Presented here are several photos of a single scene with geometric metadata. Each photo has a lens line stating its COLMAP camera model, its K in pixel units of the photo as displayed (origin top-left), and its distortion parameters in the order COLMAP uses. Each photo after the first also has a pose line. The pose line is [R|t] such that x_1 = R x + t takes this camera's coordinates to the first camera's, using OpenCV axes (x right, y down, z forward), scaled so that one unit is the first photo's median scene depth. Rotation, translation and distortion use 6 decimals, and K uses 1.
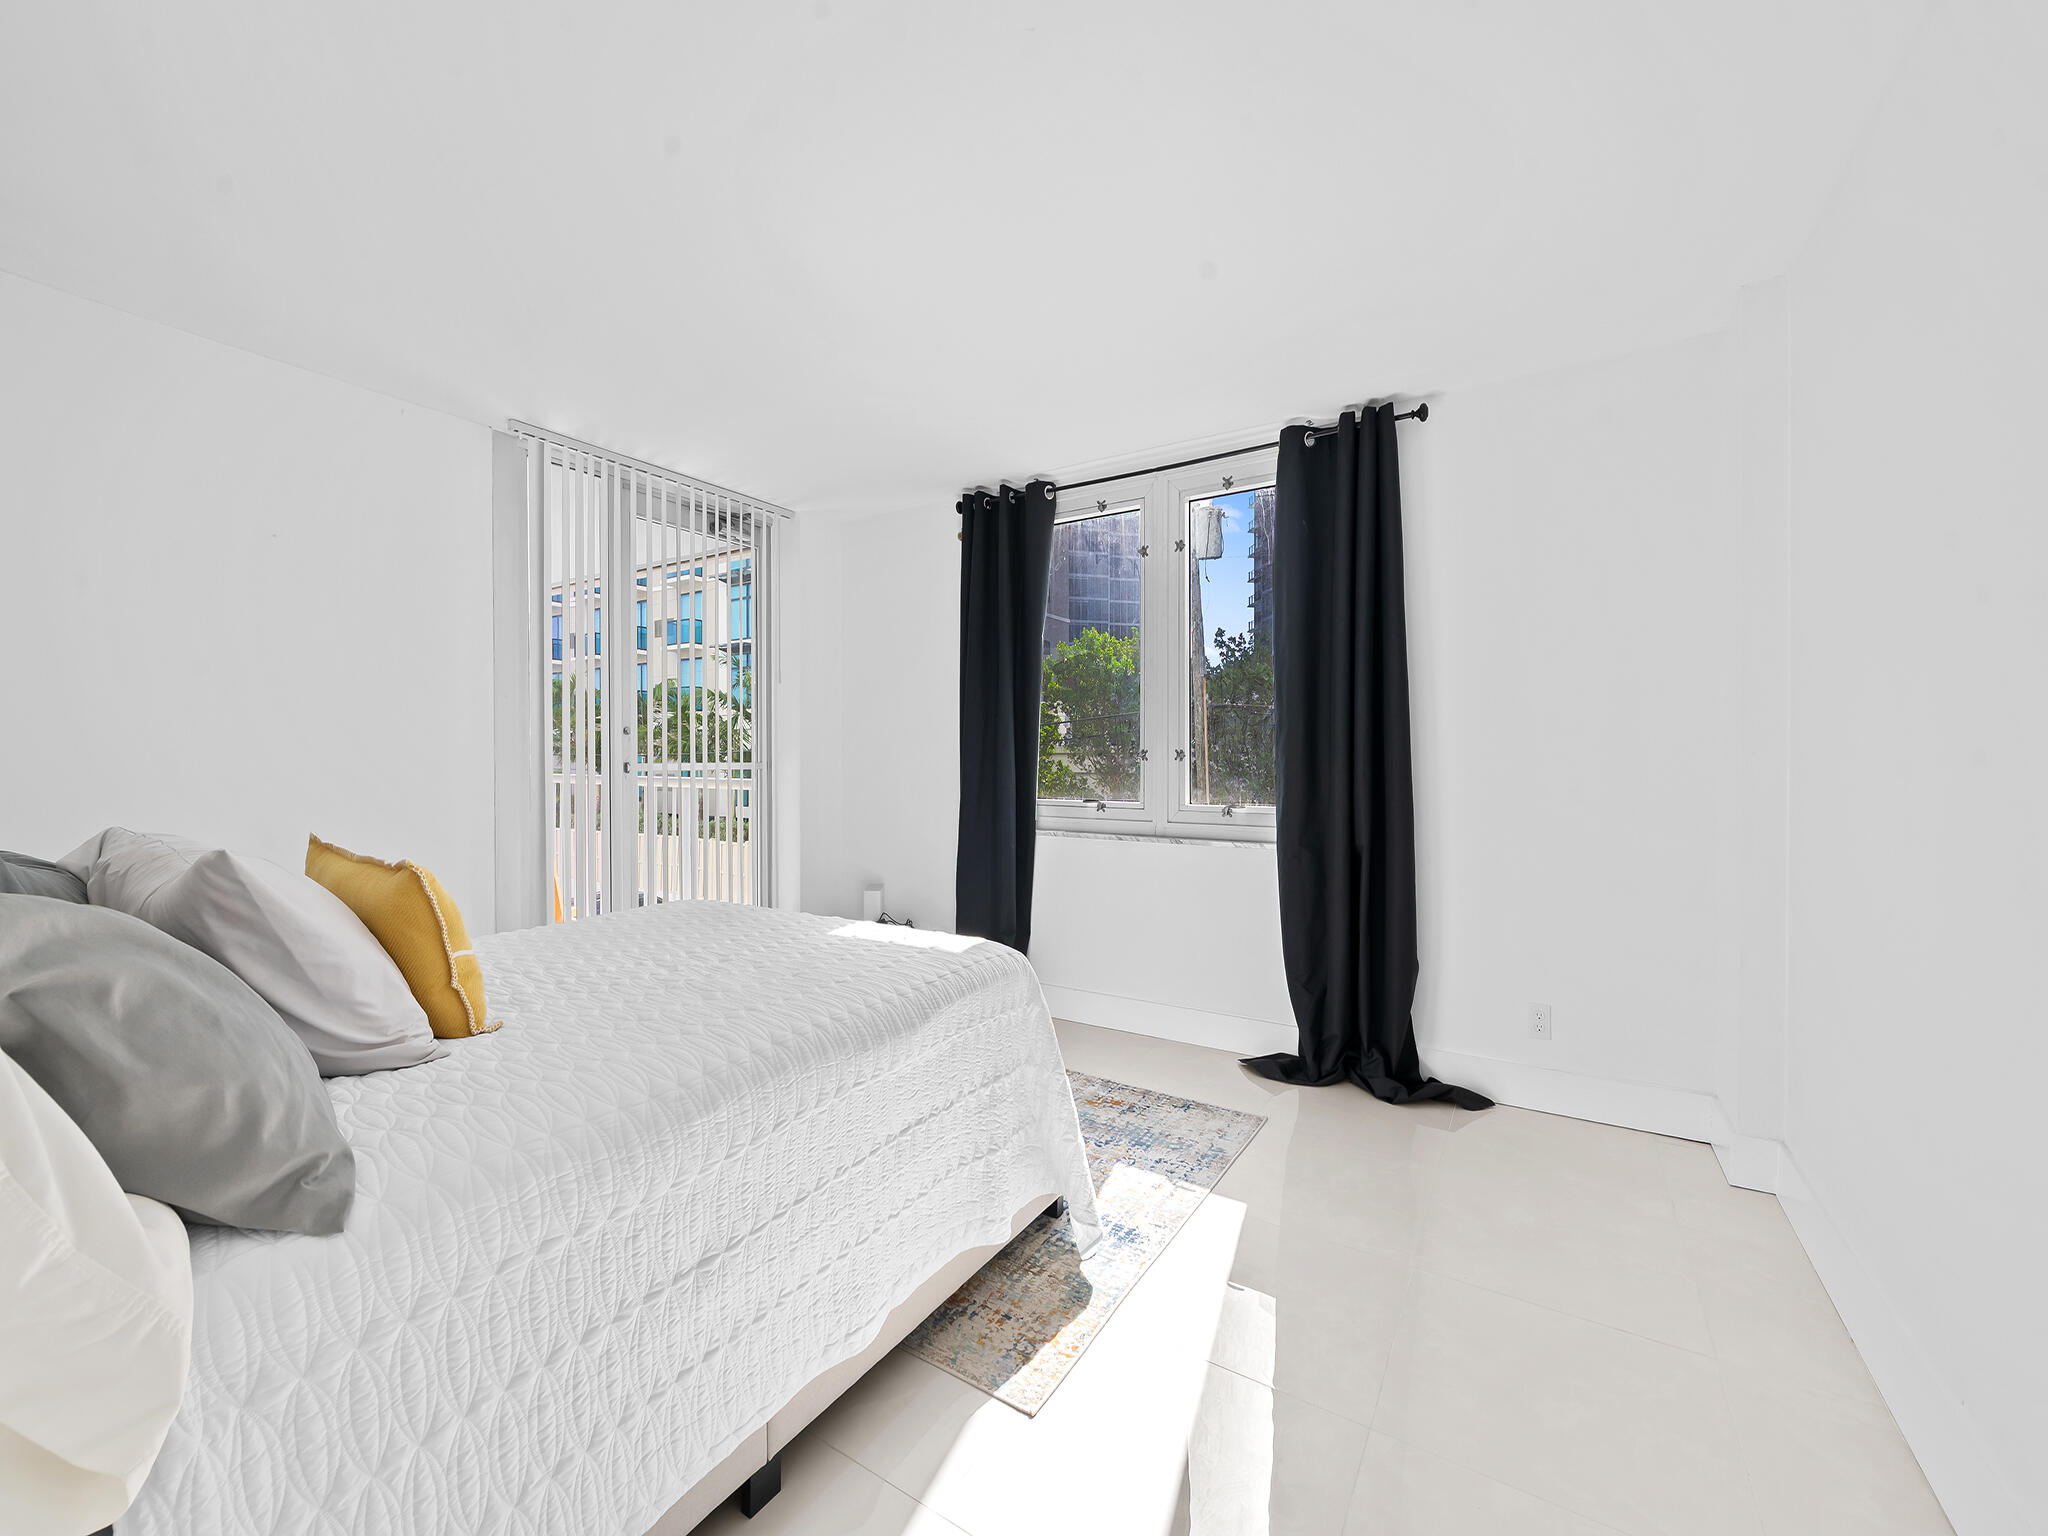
lens RADIAL K [[823.4, 0, 1014.1], [0, 823.4, 760.4], [0, 0, 1]] dist [-0.005673, -0.000728]
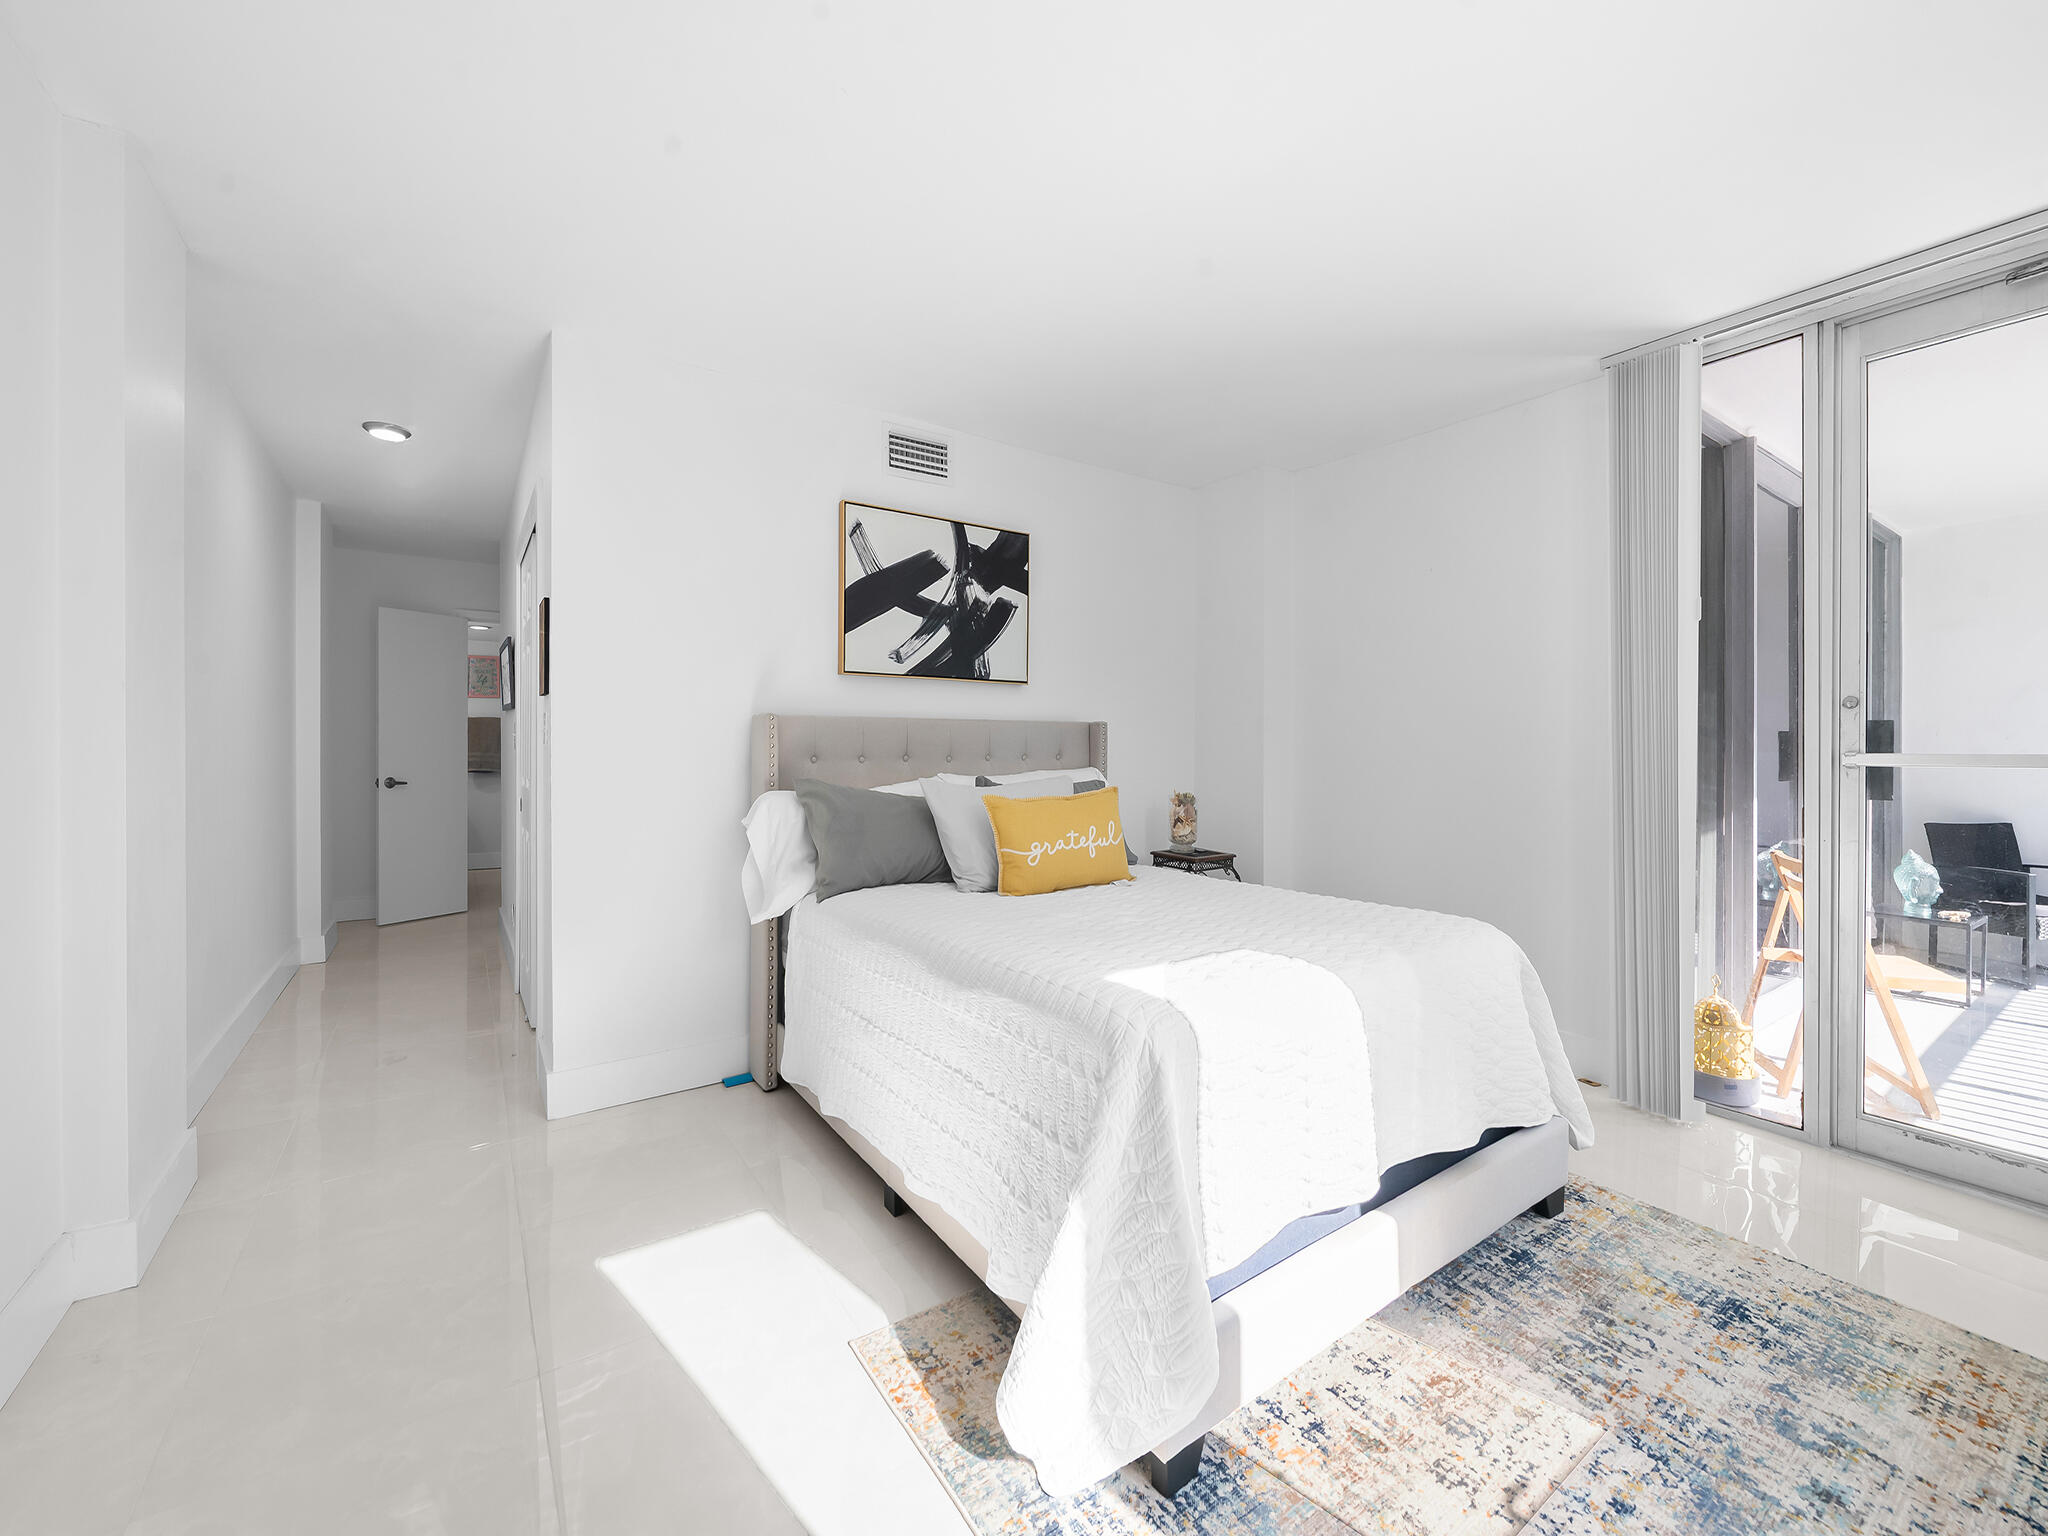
lens RADIAL K [[823.4, 0, 1014.1], [0, 823.4, 760.4], [0, 0, 1]] dist [-0.005673, -0.000728]
pose [[-0.398982, 0.007113, -0.916931, 0.792893], [-0.011592, 0.999851, 0.012800, 0.007647], [0.916886, 0.015736, -0.398840, 1.382753]]
